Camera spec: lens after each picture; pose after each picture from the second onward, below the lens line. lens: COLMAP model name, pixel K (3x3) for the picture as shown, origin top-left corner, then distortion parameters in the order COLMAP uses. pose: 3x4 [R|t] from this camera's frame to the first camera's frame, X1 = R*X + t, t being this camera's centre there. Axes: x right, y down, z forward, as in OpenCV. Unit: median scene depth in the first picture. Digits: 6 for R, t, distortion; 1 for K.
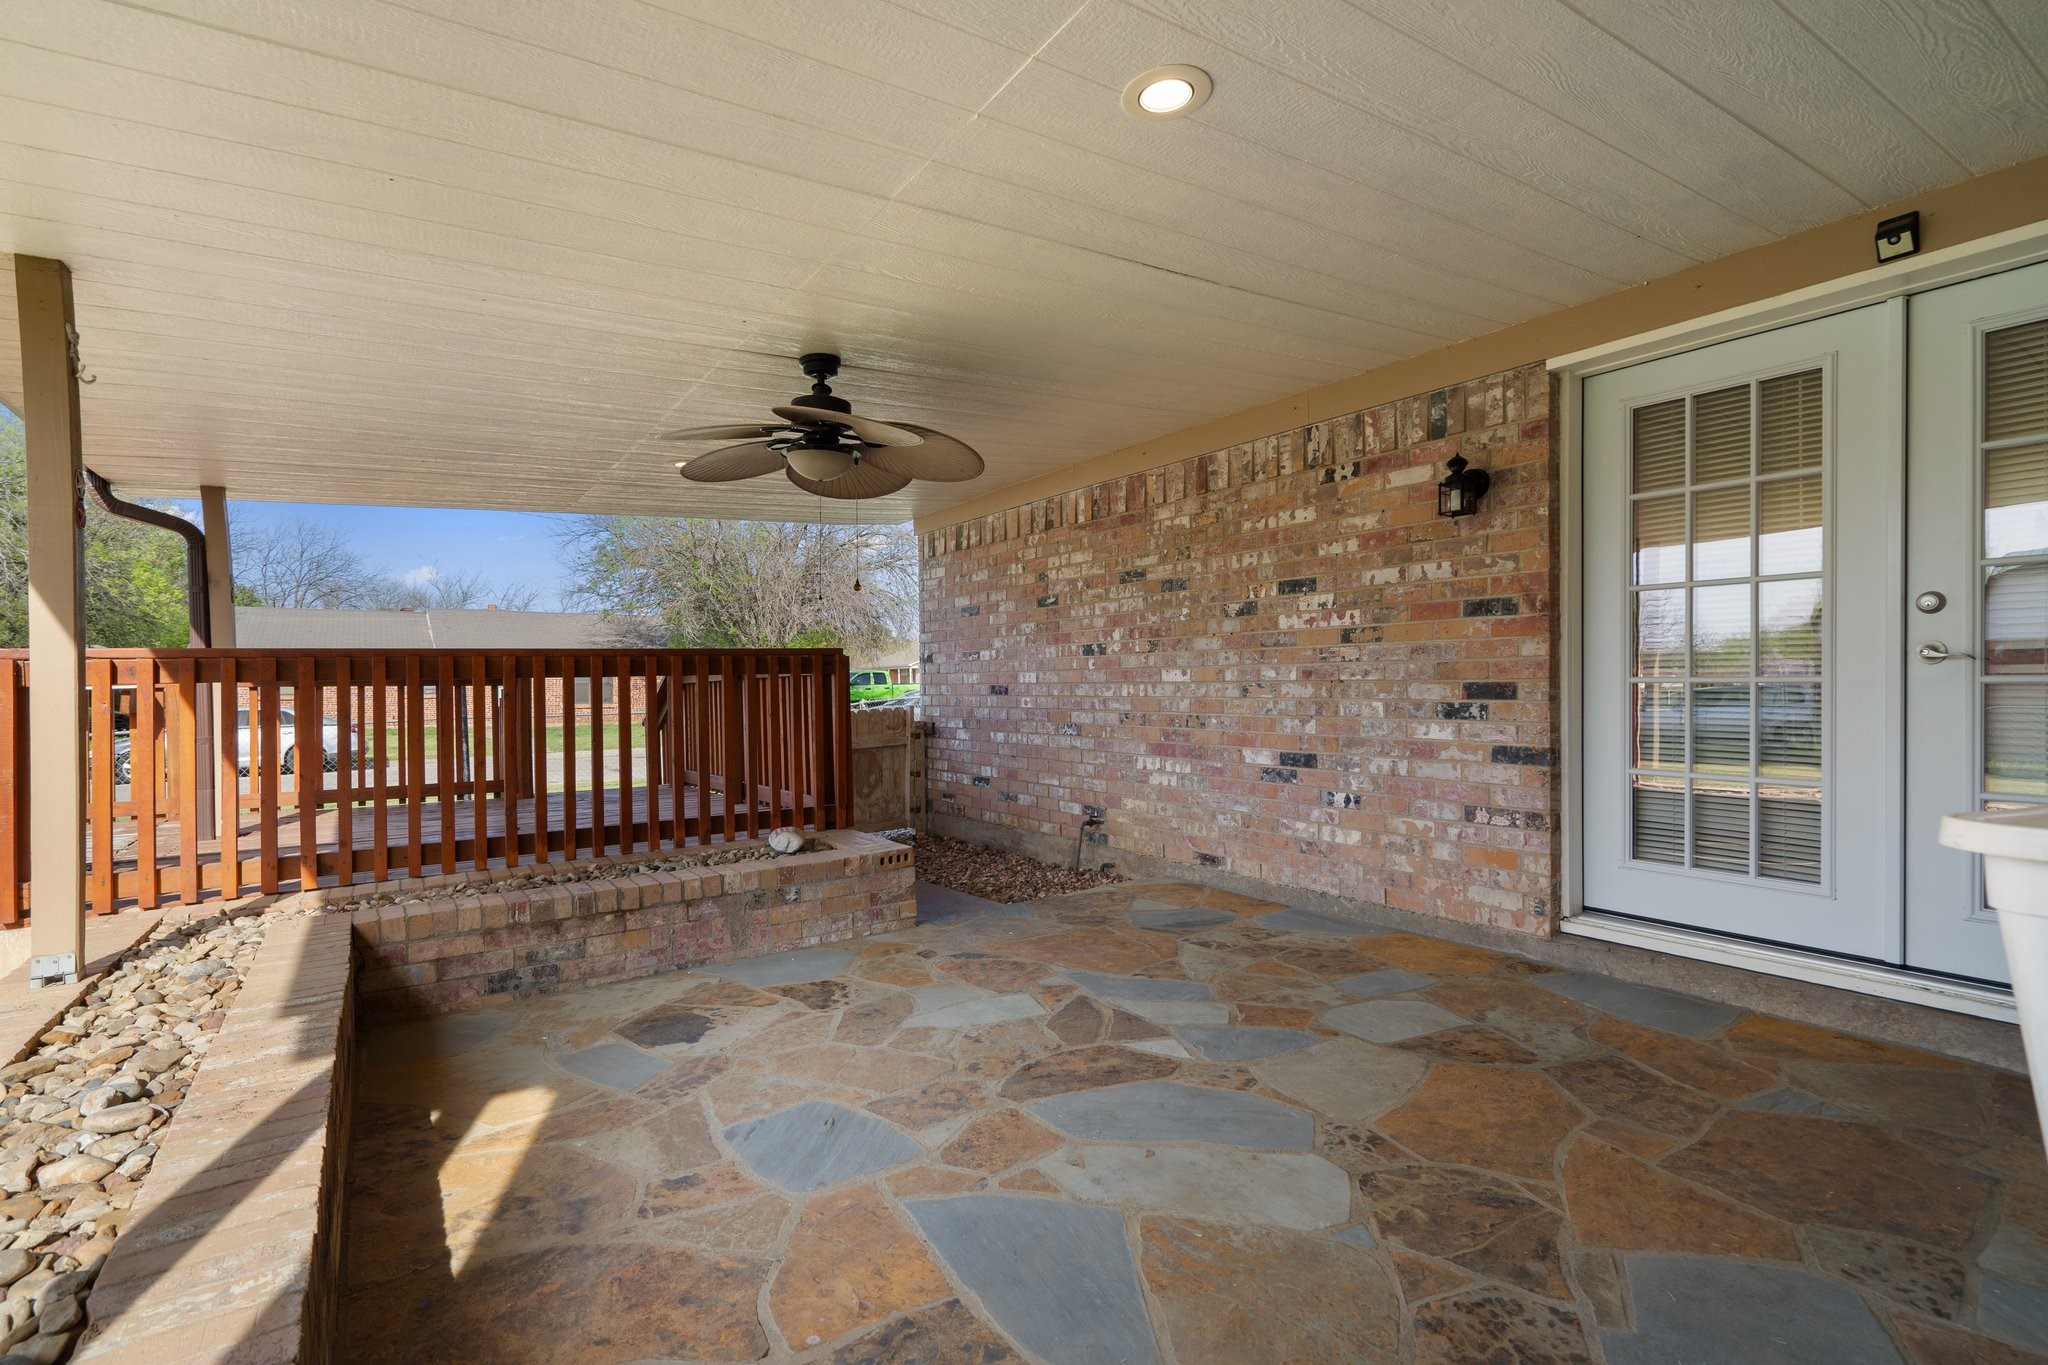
lens RADIAL K [[952.3, 0, 1024.0], [0, 952.3, 682.5], [0, 0, 1]] dist [-0.024480, -0.000257]
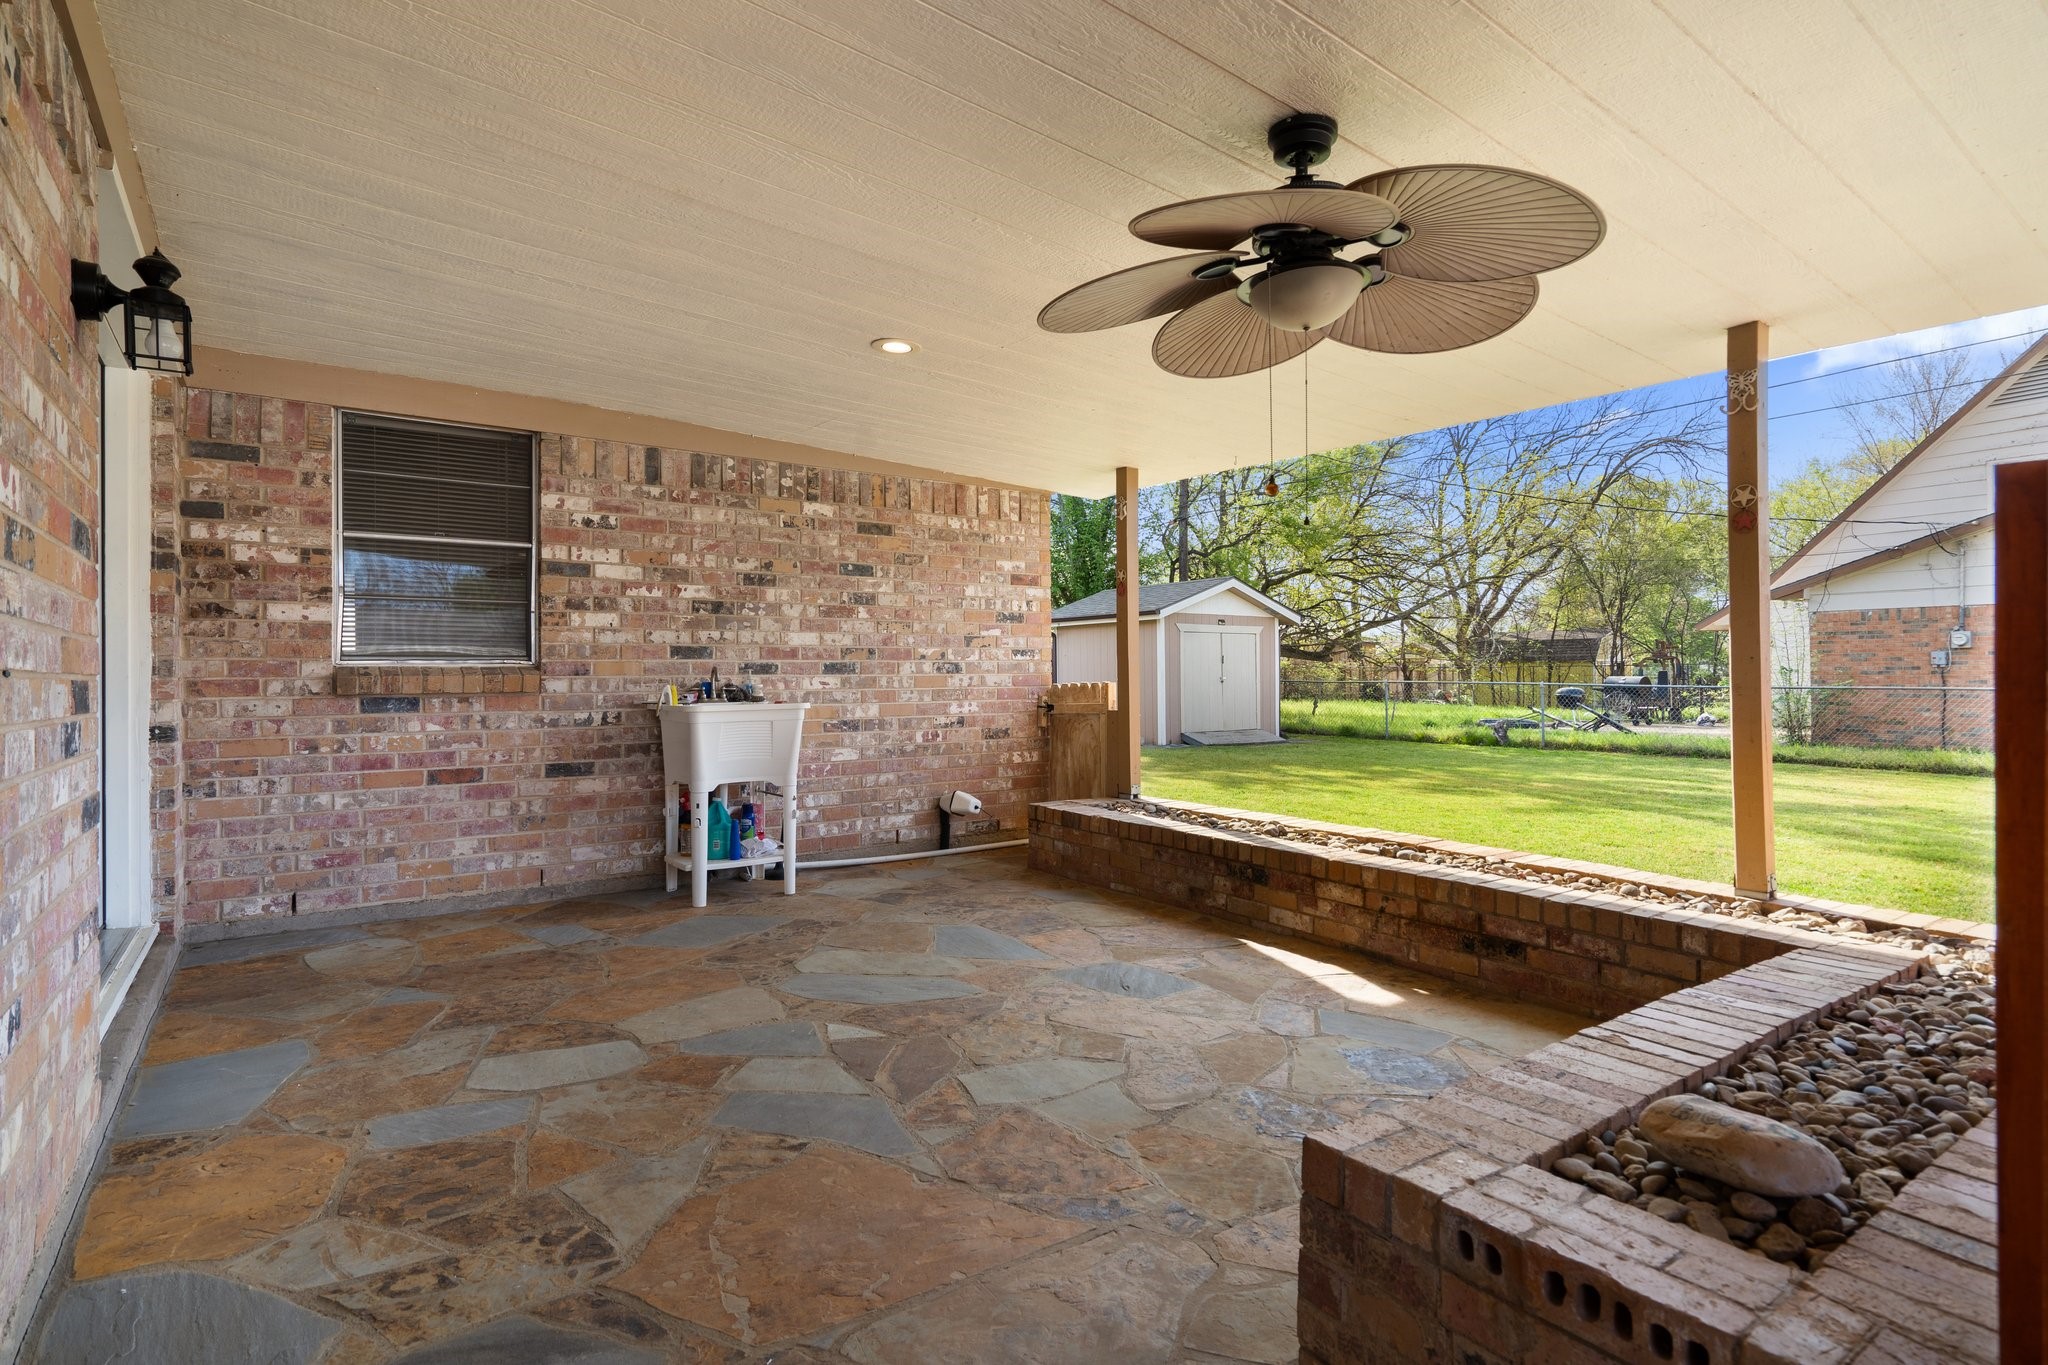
lens RADIAL K [[1012.4, 0, 1024.0], [0, 1012.4, 682.5], [0, 0, 1]] dist [-0.001772, -0.000640]
pose [[-0.999235, 0.014071, -0.036495, -0.007439], [0.014041, 0.999901, 0.001067, 0.009129], [0.036507, 0.000553, -0.999333, 1.824787]]
